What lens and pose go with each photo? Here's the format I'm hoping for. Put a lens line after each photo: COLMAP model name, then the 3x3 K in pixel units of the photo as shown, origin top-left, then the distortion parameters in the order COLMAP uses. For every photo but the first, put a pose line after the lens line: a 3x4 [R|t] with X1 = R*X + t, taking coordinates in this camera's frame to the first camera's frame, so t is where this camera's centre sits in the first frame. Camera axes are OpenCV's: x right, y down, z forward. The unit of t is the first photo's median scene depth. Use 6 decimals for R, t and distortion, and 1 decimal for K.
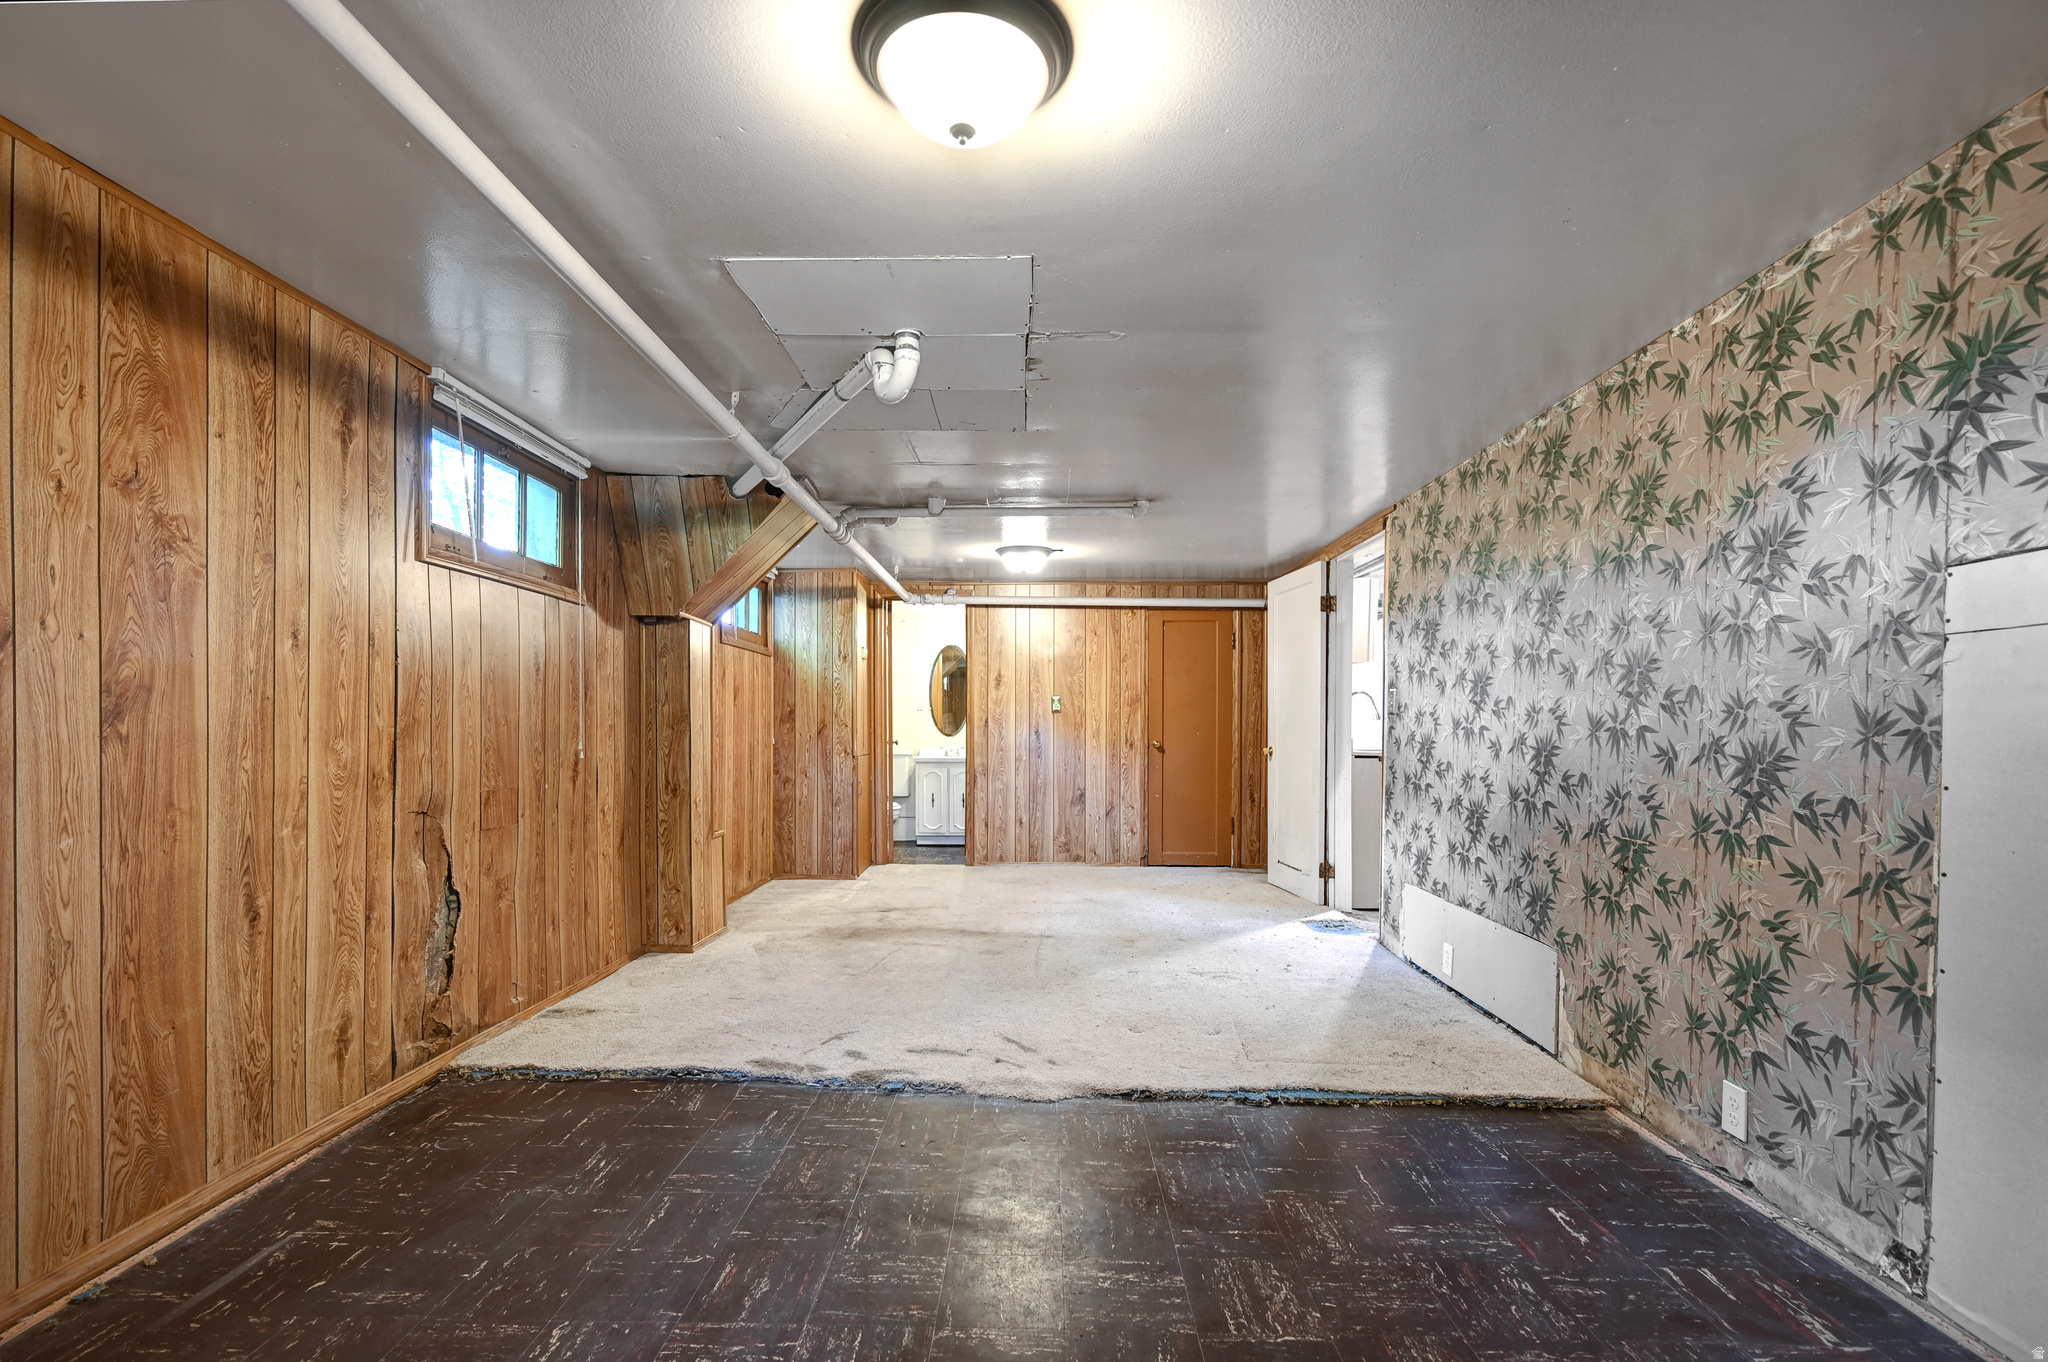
lens RADIAL K [[929.5, 0, 1039.0], [0, 929.5, 720.9], [0, 0, 1]] dist [-0.001102, -0.000134]
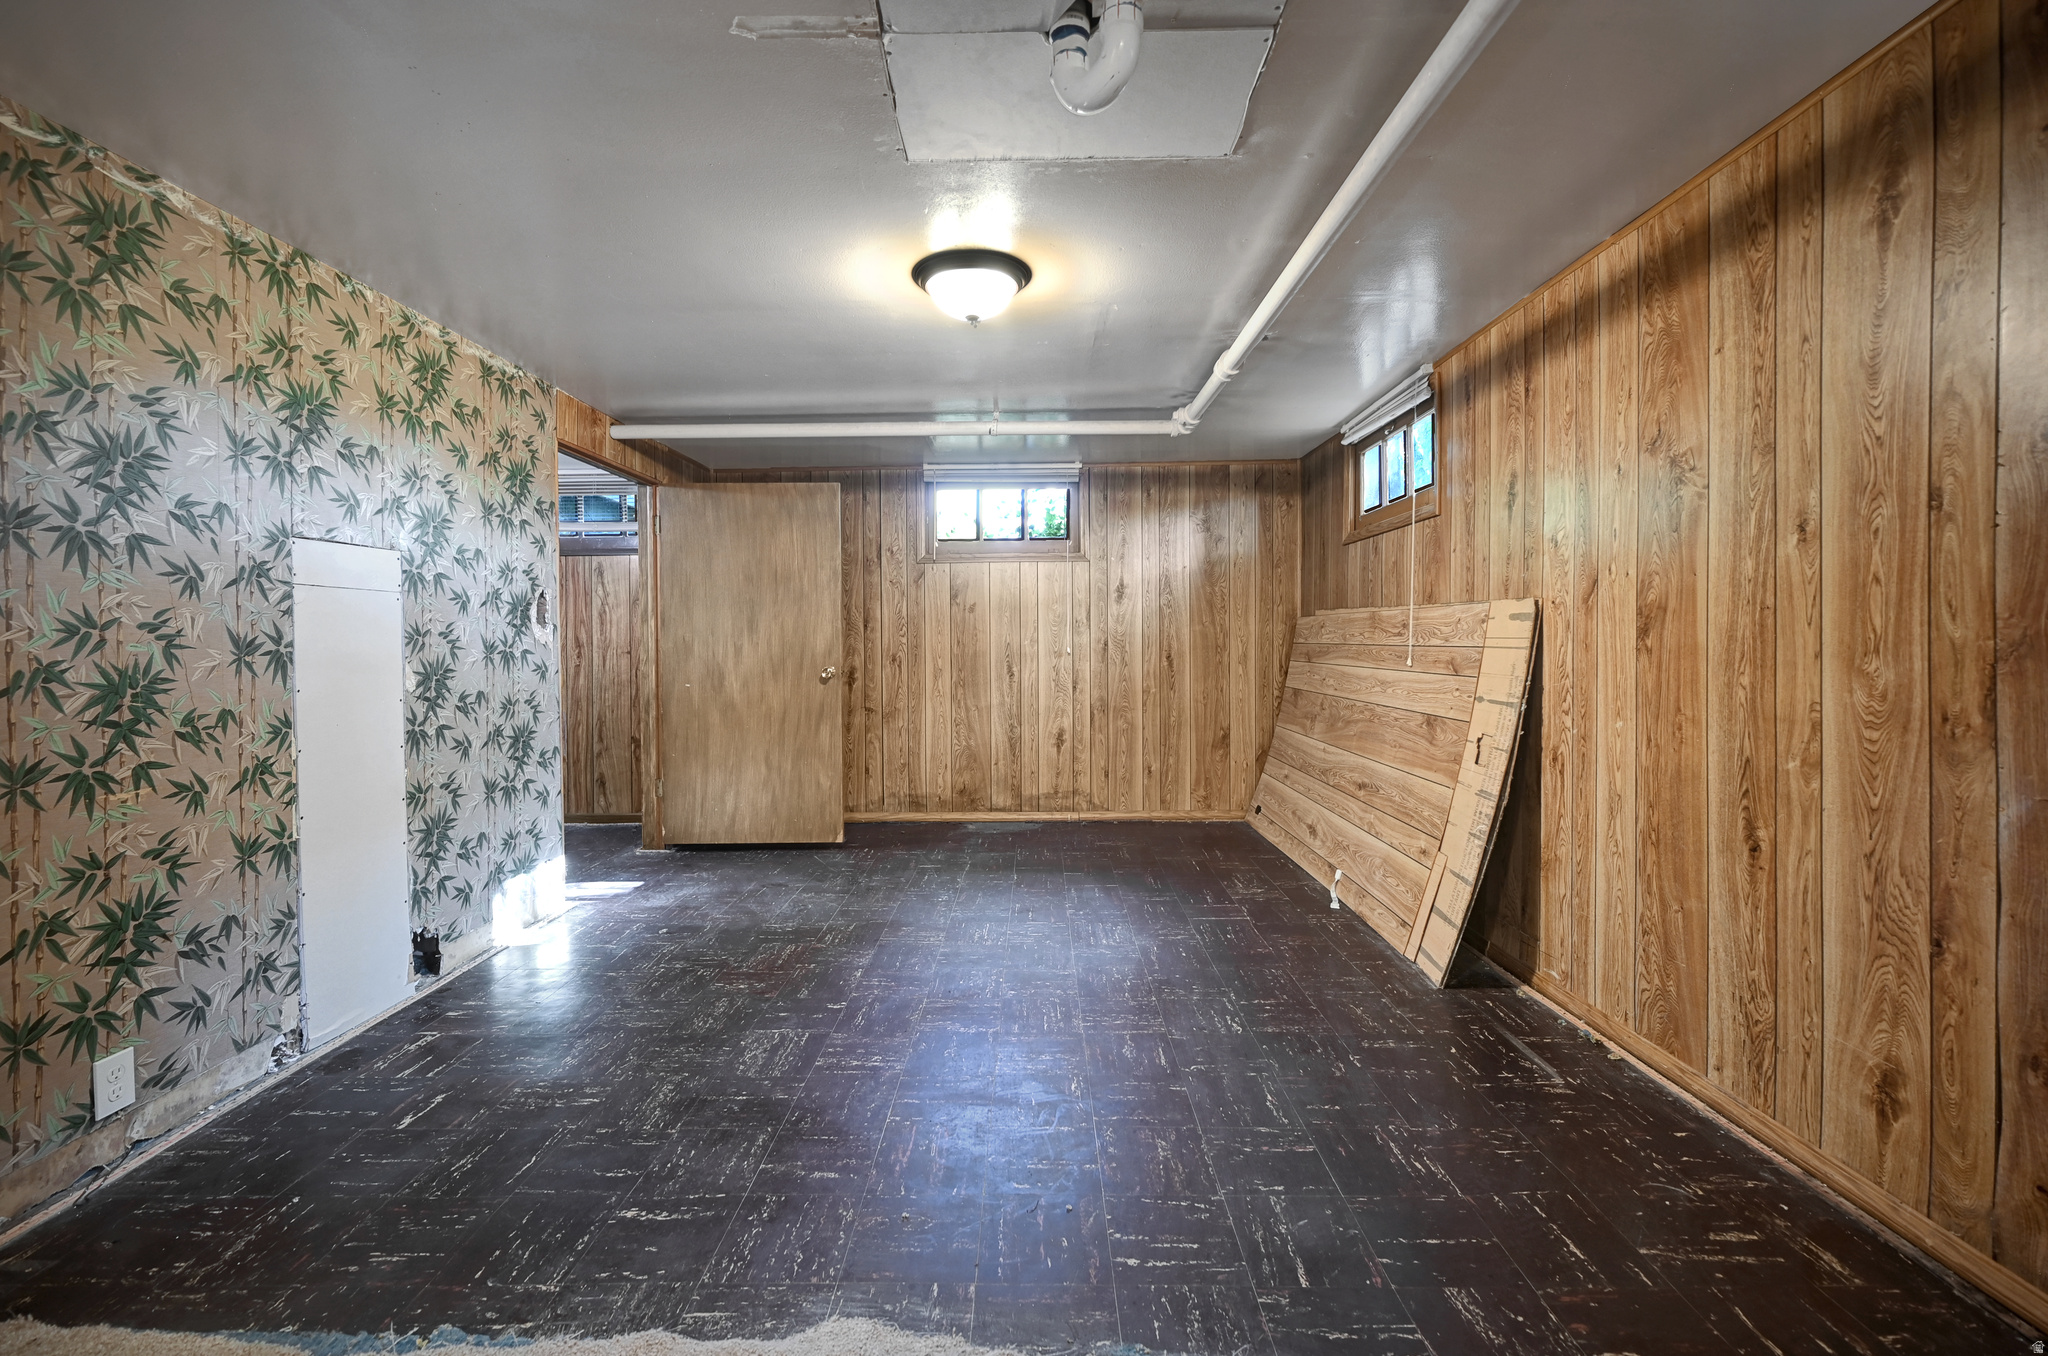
lens RADIAL K [[819.1, 0, 1012.4], [0, 819.1, 664.6], [0, 0, 1]] dist [0.000657, -0.000144]
pose [[-0.999752, 0.004941, 0.021698, -0.134716], [0.005303, 0.999847, 0.016663, 0.013540], [-0.021613, 0.016773, -0.999626, 1.900007]]
